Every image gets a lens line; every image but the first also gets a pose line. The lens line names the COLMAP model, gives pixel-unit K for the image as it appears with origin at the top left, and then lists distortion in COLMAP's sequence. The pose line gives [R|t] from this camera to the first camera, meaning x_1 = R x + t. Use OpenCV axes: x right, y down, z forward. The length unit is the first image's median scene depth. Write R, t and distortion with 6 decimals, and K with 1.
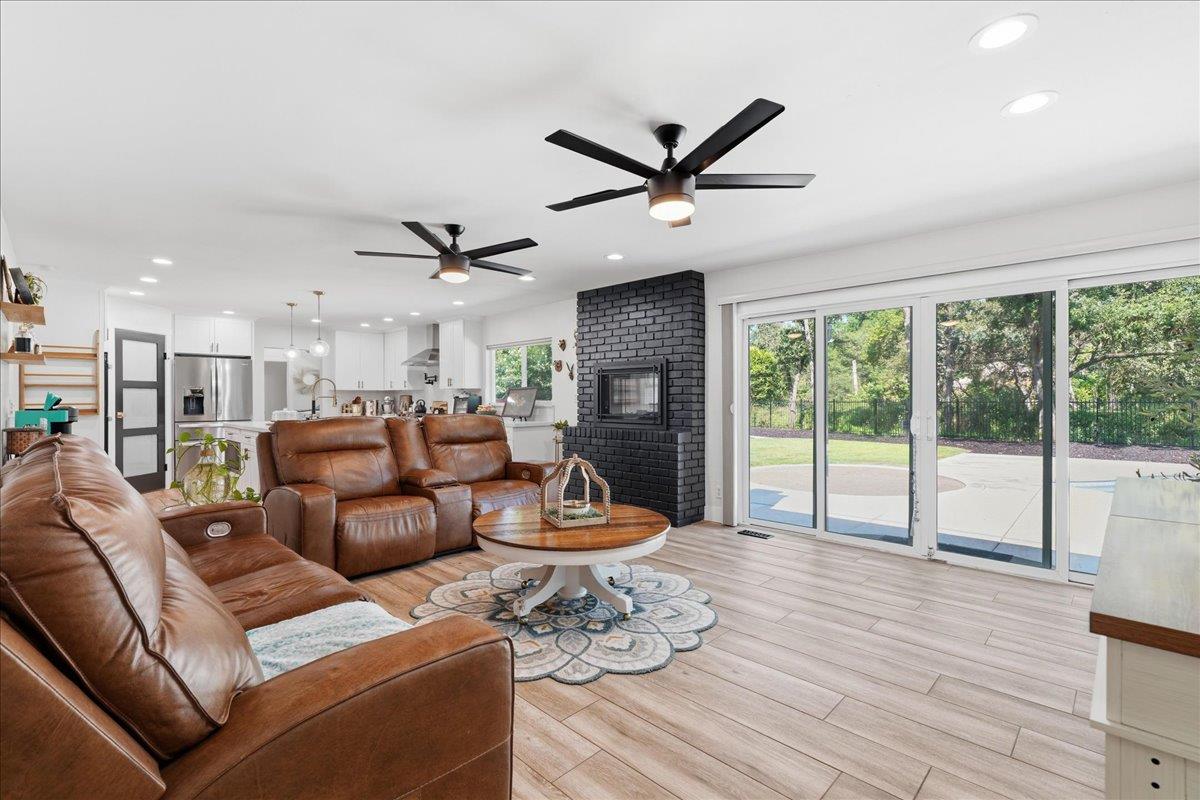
lens RADIAL K [[538.4, 0, 595.7], [0, 538.4, 398.0], [0, 0, 1]] dist [-0.008939, 0.005118]
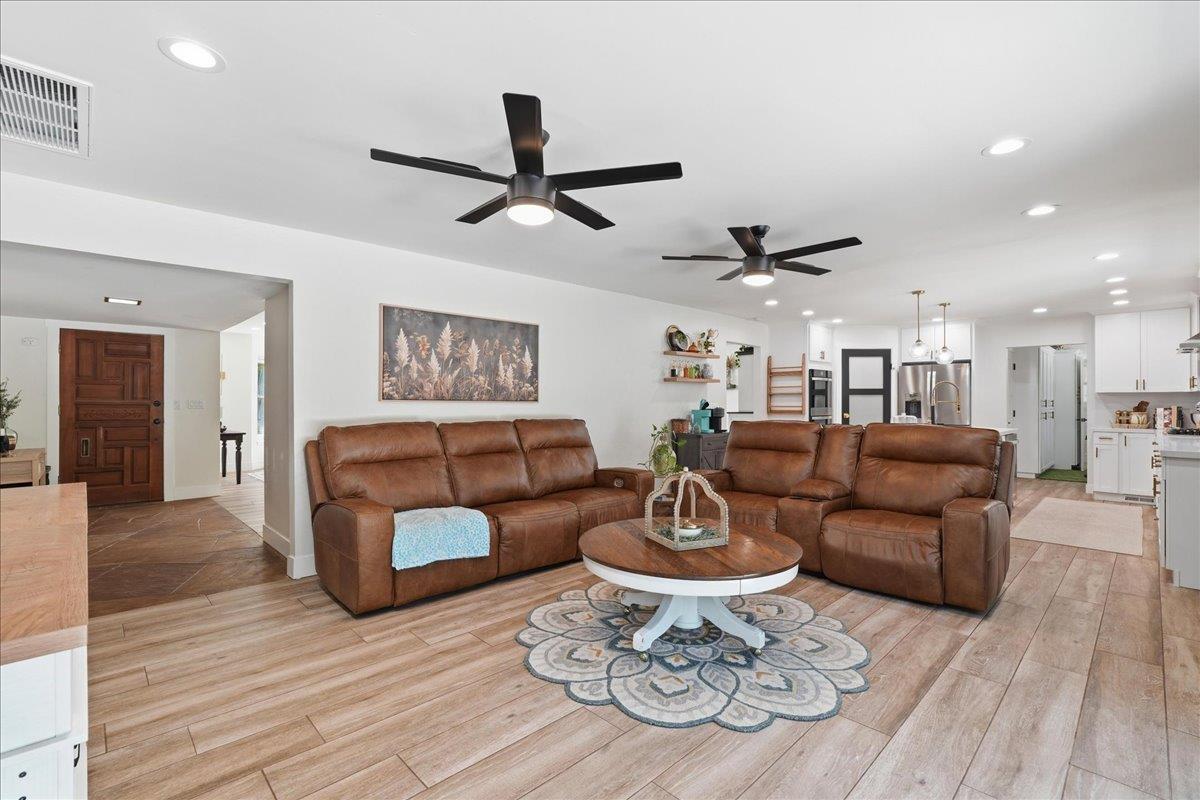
lens RADIAL K [[538.4, 0, 597.2], [0, 538.4, 402.9], [0, 0, 1]] dist [-0.008939, 0.005118]
pose [[-0.019605, 0.003800, -0.999801, 0.418699], [-0.001754, 0.999991, 0.003835, -0.002908], [0.999806, 0.001828, -0.019599, 0.425579]]
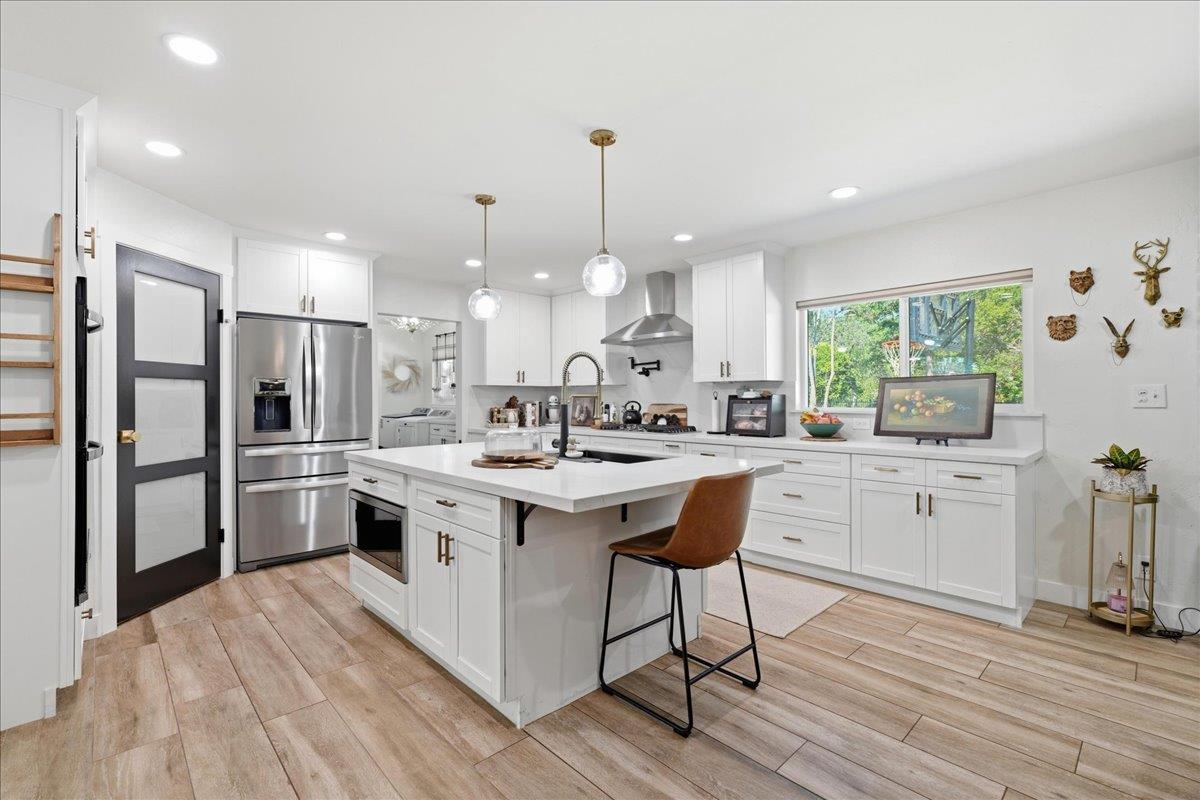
lens RADIAL K [[538.4, 0, 597.9], [0, 538.4, 394.9], [0, 0, 1]] dist [-0.008939, 0.005118]
pose [[0.999315, -0.000996, -0.037004, -0.473473], [0.000759, 0.999979, -0.006410, 0.000131], [0.037009, 0.006378, 0.999295, 0.561873]]
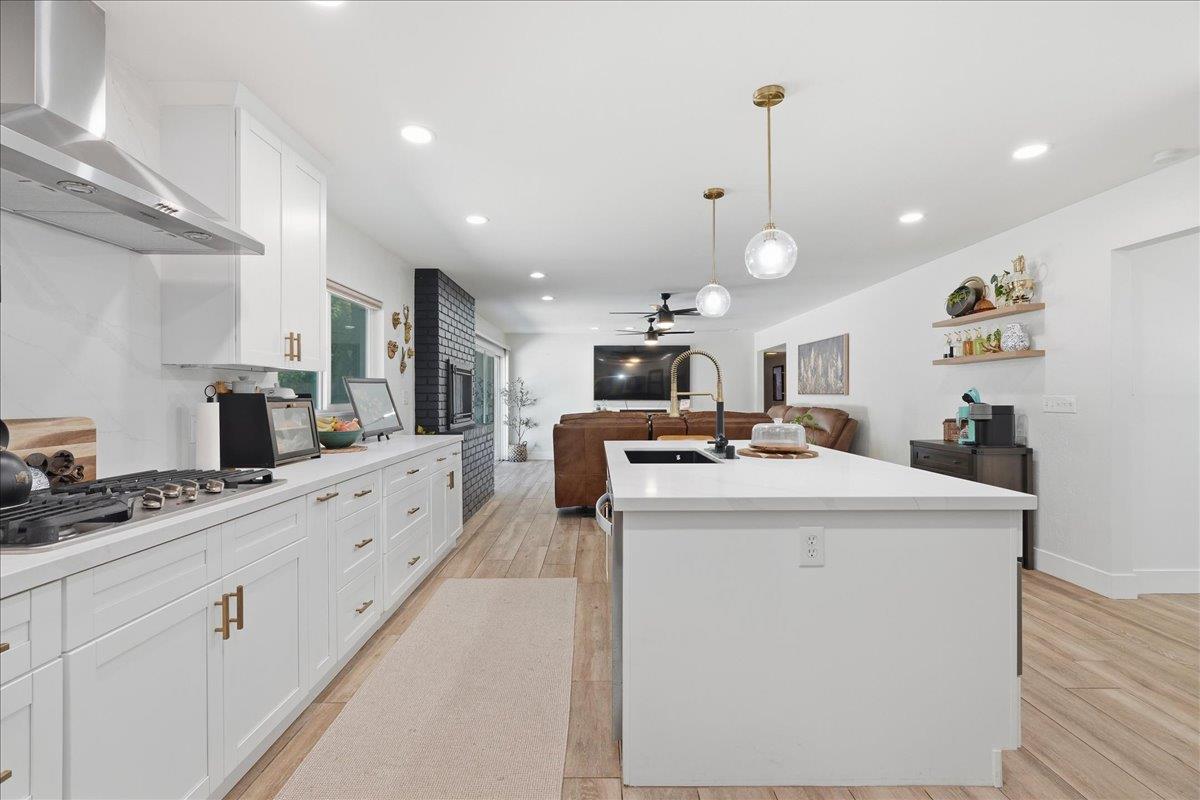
lens RADIAL K [[538.4, 0, 595.3], [0, 538.4, 400.0], [0, 0, 1]] dist [-0.008939, 0.005118]
pose [[-0.704695, 0.001495, 0.709509, -0.753515], [0.007176, 0.999962, 0.005021, 0.000410], [-0.709474, 0.008630, -0.704679, 1.362762]]
